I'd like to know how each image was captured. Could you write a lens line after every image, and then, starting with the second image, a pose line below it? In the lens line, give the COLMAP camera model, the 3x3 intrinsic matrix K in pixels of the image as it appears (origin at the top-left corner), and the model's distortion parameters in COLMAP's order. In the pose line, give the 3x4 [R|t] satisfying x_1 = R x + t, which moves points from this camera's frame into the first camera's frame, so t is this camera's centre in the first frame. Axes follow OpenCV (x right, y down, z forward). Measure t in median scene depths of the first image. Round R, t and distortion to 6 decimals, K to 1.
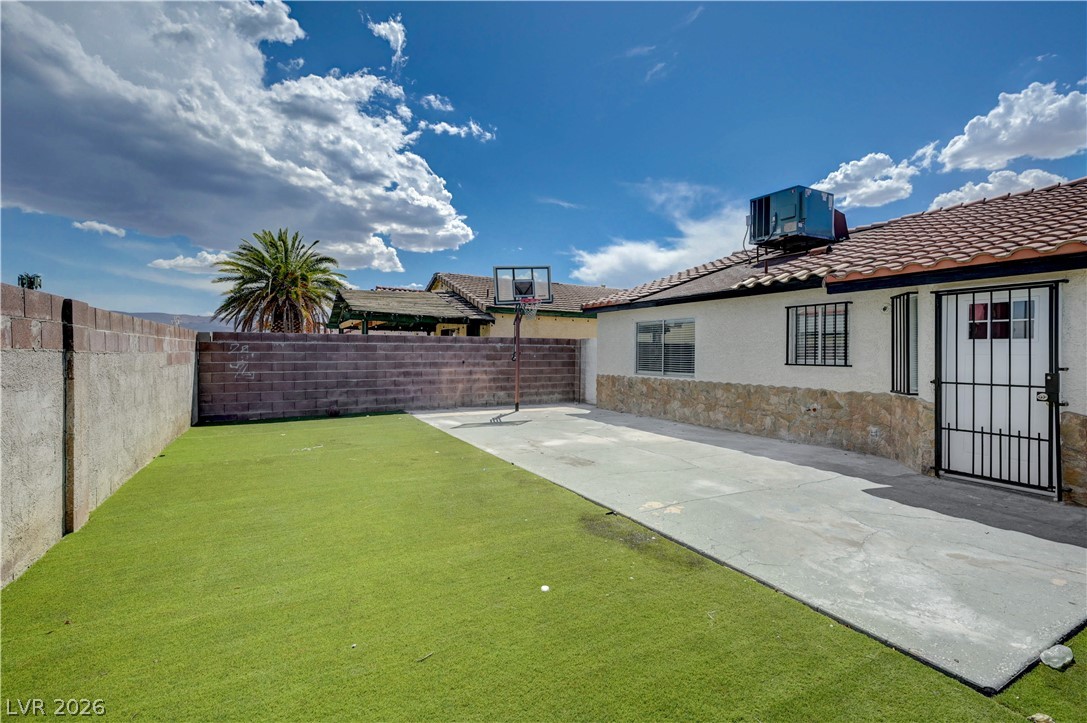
lens RADIAL K [[466.1, 0, 548.6], [0, 466.1, 365.4], [0, 0, 1]] dist [0.001155, 0.000240]
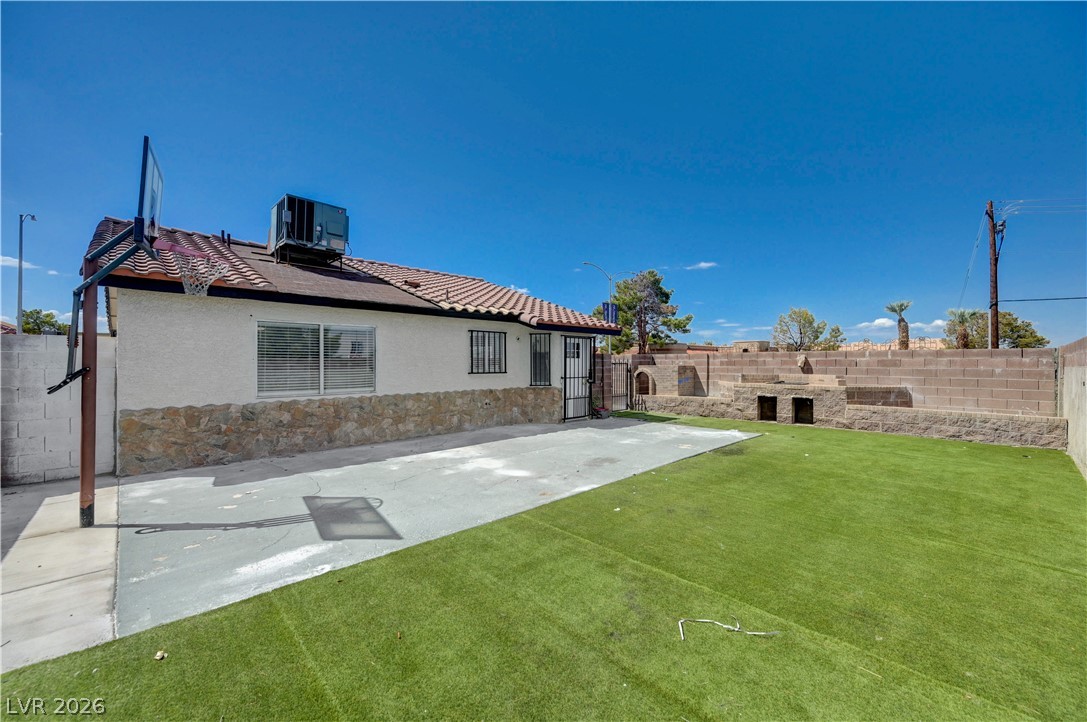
lens RADIAL K [[438.0, 0, 547.8], [0, 438.0, 358.2], [0, 0, 1]] dist [0.001442, 0.000053]
pose [[-0.240782, 0.003797, 0.970572, -0.715272], [0.026404, 0.999648, 0.002640, -0.040094], [-0.970220, 0.026263, -0.240798, 1.023874]]
